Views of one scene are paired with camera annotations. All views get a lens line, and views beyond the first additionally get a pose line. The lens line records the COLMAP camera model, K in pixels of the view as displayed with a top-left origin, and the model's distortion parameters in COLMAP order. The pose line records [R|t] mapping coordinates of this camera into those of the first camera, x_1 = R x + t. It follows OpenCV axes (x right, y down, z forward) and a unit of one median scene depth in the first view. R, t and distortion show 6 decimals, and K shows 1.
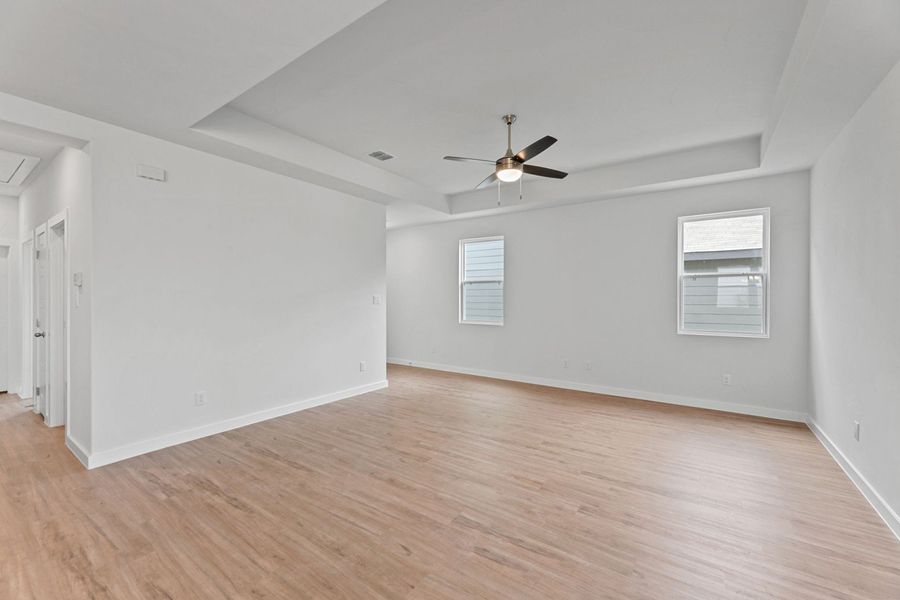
lens RADIAL K [[362.6, 0, 451.6], [0, 362.6, 299.8], [0, 0, 1]] dist [0.002778, 0.000062]
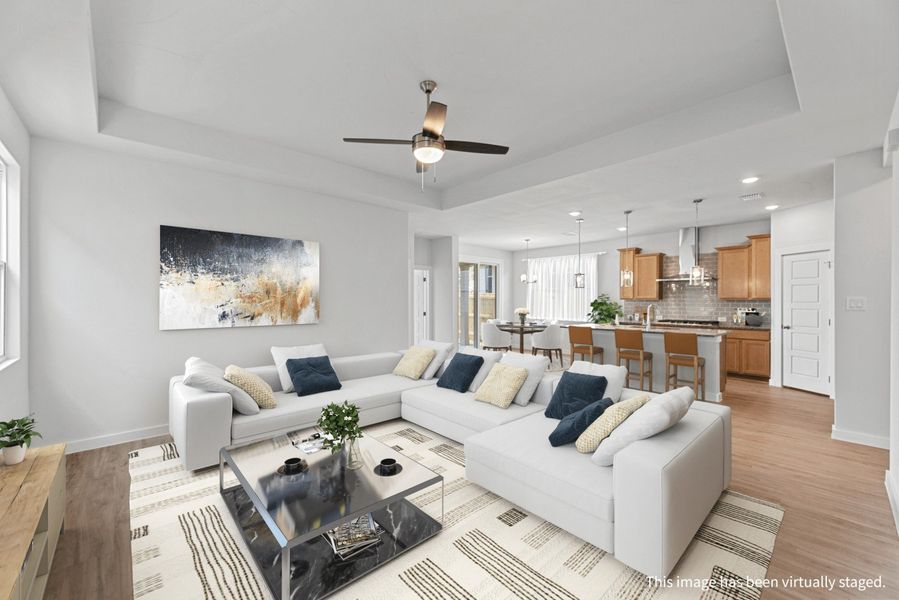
lens RADIAL K [[362.2, 0, 451.1], [0, 362.2, 299.8], [0, 0, 1]] dist [0.002778, 0.000062]
pose [[-0.977079, -0.003793, 0.212845, -0.064244], [-0.002672, 0.999981, 0.005554, -0.011465], [-0.212862, 0.004858, -0.977070, 1.653448]]
